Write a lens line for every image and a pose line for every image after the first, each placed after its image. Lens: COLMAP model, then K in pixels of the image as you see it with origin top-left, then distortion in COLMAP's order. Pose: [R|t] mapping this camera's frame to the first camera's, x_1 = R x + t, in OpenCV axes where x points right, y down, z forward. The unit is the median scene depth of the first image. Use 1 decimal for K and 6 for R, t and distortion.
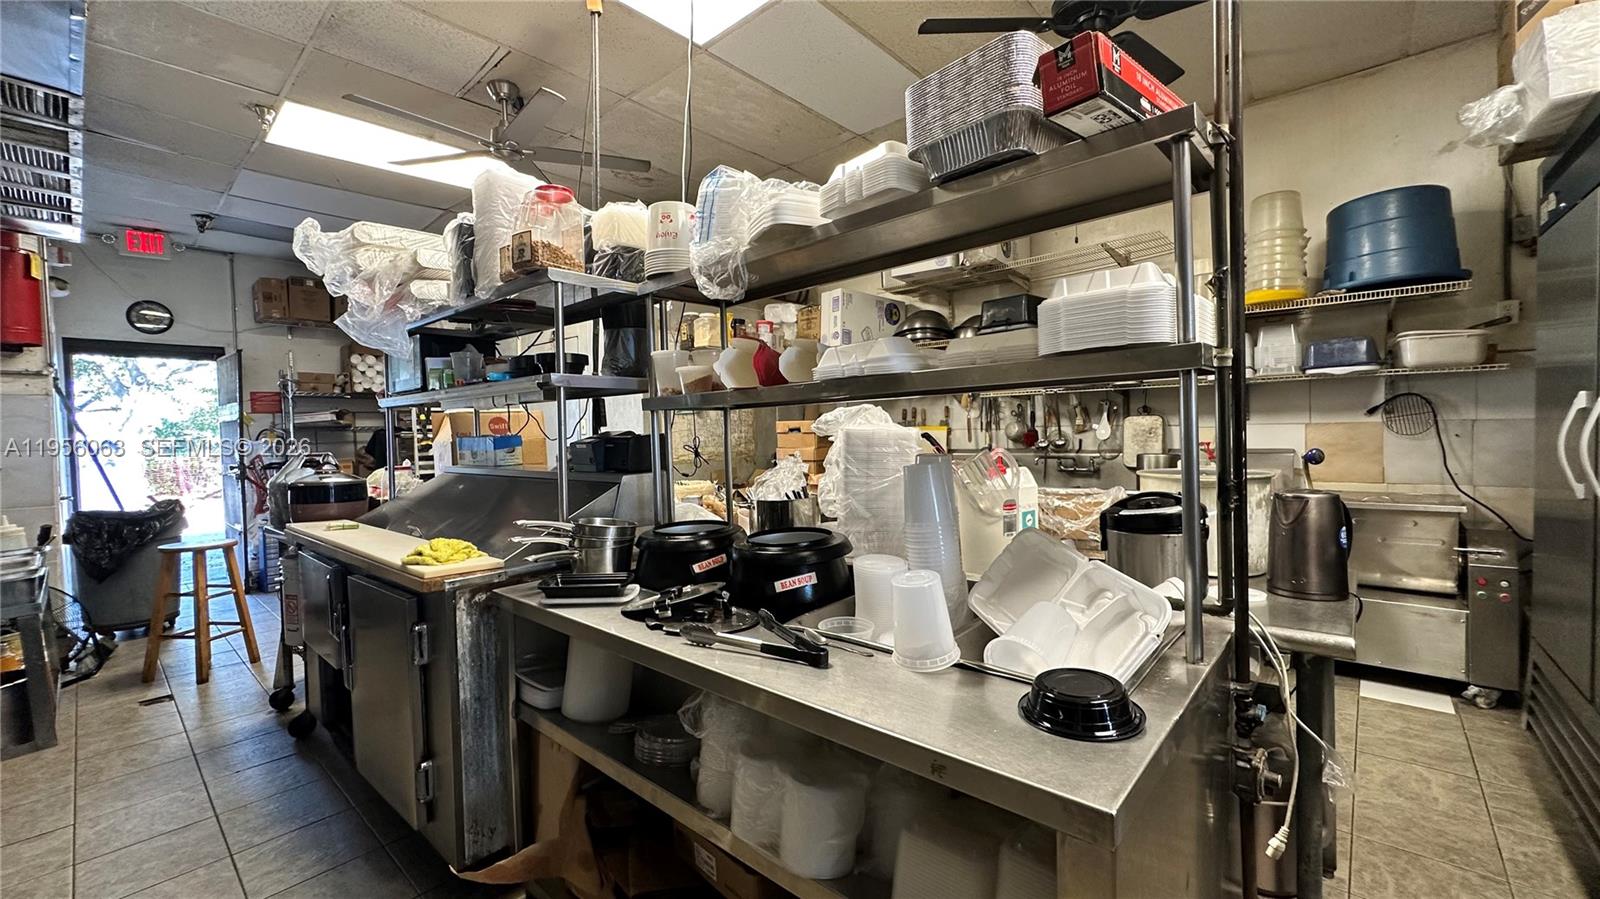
lens RADIAL K [[638.1, 0, 801.5], [0, 638.1, 447.2], [0, 0, 1]] dist [-0.004684, 0.001382]
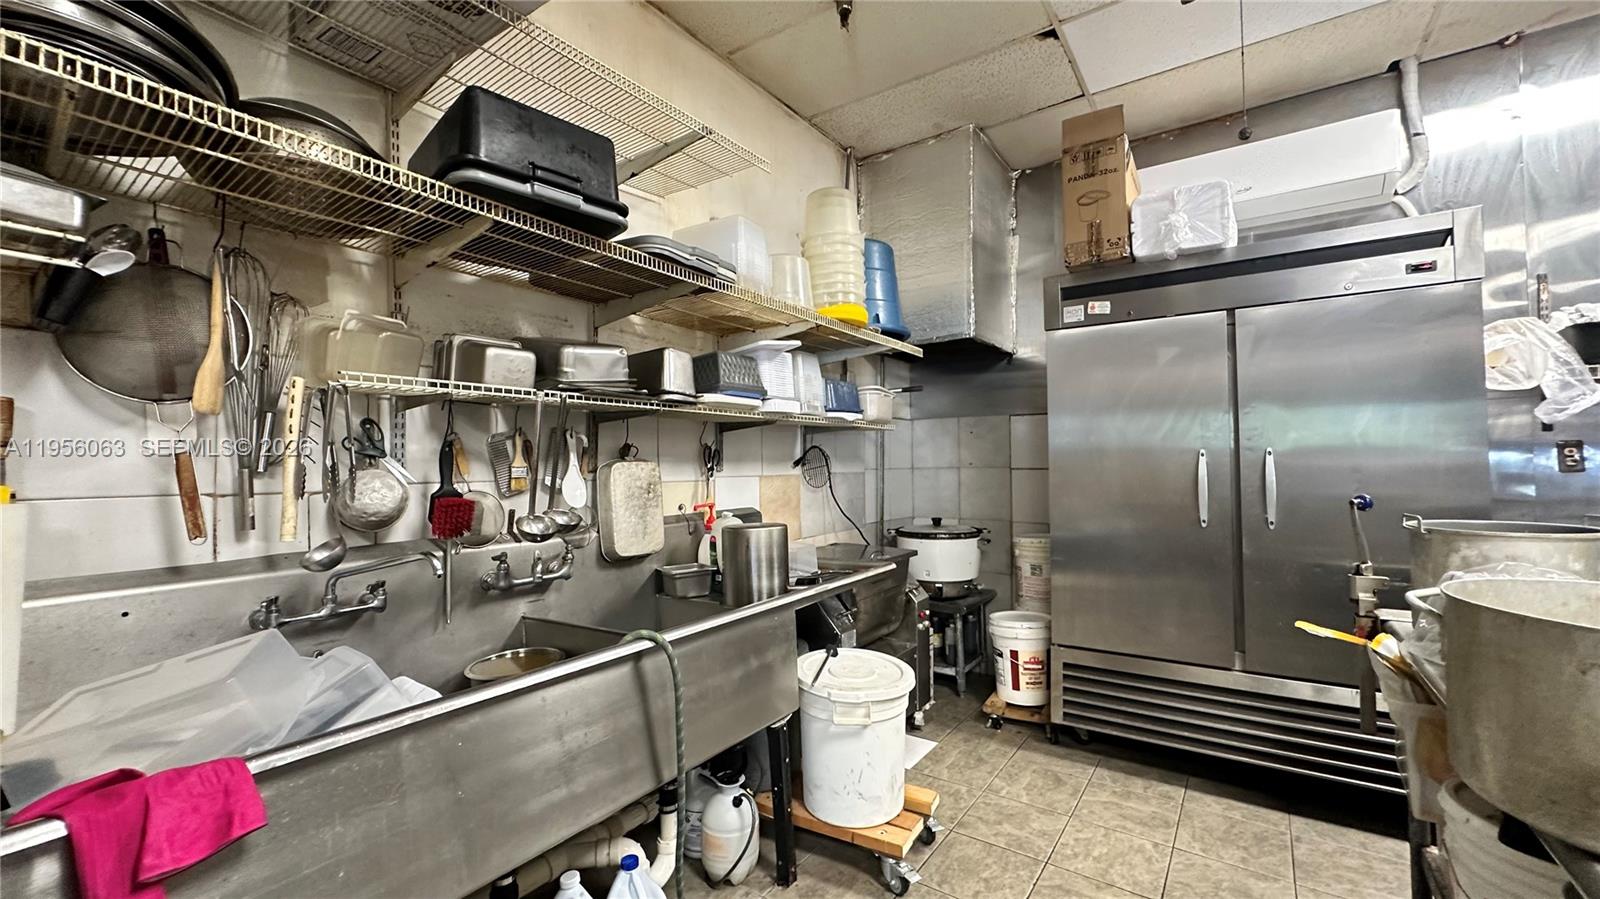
lens RADIAL K [[638.1, 0, 800.5], [0, 638.1, 452.1], [0, 0, 1]] dist [-0.004684, 0.001382]
pose [[-0.101683, 0.047720, 0.993672, -0.046102], [0.043615, 0.998102, -0.043470, -0.033469], [-0.993860, 0.038918, -0.103571, 1.145526]]
